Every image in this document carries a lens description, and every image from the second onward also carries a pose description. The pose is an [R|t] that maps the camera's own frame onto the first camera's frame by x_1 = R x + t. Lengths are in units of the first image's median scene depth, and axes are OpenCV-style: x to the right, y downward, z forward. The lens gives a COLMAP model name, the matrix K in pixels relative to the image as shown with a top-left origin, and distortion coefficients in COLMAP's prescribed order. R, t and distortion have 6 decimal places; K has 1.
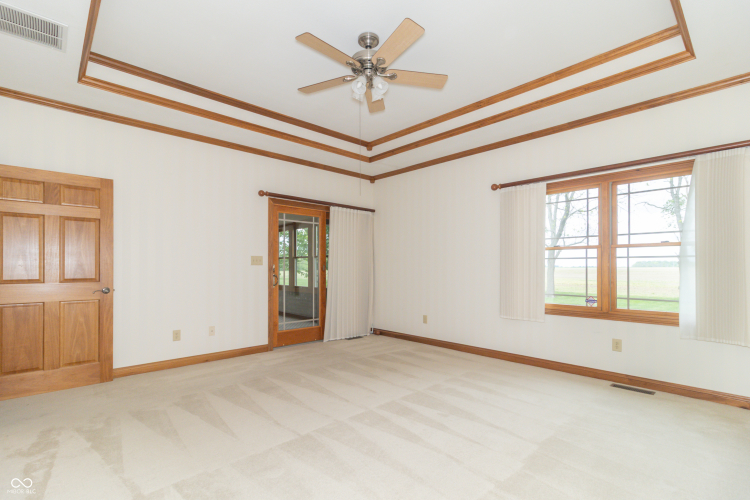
lens RADIAL K [[351.8, 0, 363.0], [0, 351.8, 265.4], [0, 0, 1]] dist [0.004203, 0.001077]
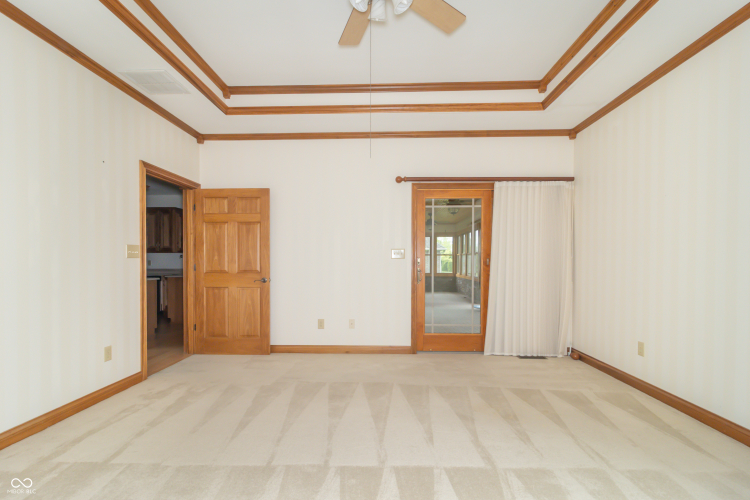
lens RADIAL K [[351.8, 0, 378.0], [0, 351.8, 264.7], [0, 0, 1]] dist [0.004203, 0.001077]
pose [[0.720597, 0.012510, -0.693241, 0.306461], [0.003705, 0.999753, 0.021892, -0.005288], [0.693344, -0.018343, 0.720373, 0.305810]]
